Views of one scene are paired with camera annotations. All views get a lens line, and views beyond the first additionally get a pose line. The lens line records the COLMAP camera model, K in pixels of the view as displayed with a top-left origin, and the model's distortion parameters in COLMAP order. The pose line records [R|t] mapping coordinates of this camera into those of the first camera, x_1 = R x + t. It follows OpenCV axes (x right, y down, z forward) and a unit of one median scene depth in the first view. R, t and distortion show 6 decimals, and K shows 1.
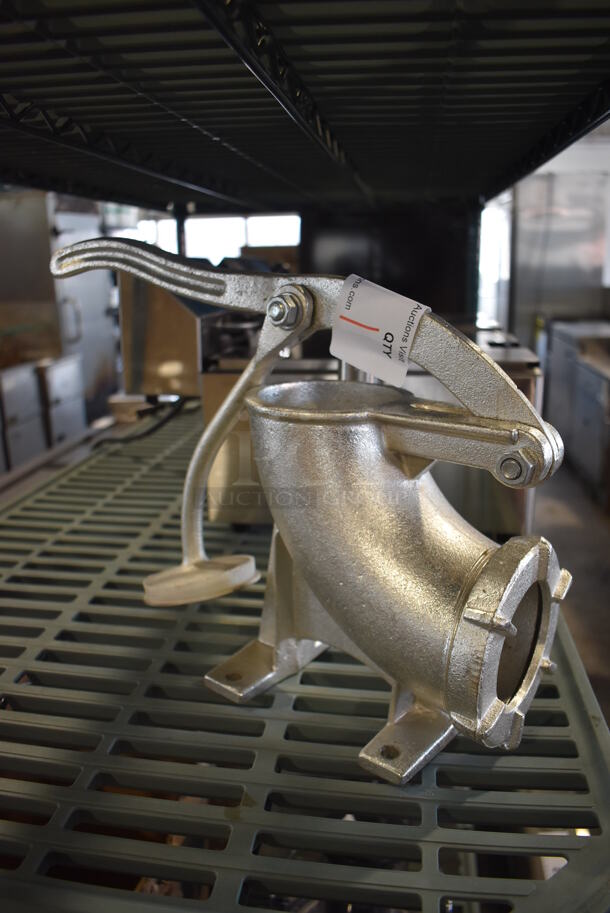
lens RADIAL K [[706.5, 0, 305.0], [0, 706.5, 456.5], [0, 0, 1]] dist [-0.141900, 0.122118]
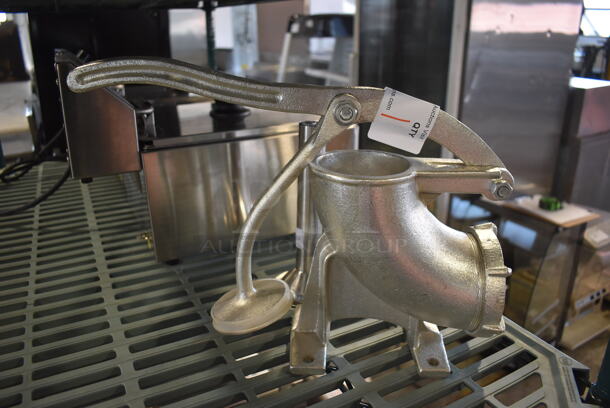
lens RADIAL K [[472.1, 0, 305.0], [0, 472.1, 204.0], [0, 0, 1]] dist [-0.141900, 0.122118]
pose [[0.809427, -0.203591, 0.550798, -0.721385], [0.155183, 0.978791, 0.133740, -0.173195], [-0.566344, -0.022778, 0.823854, 0.235924]]
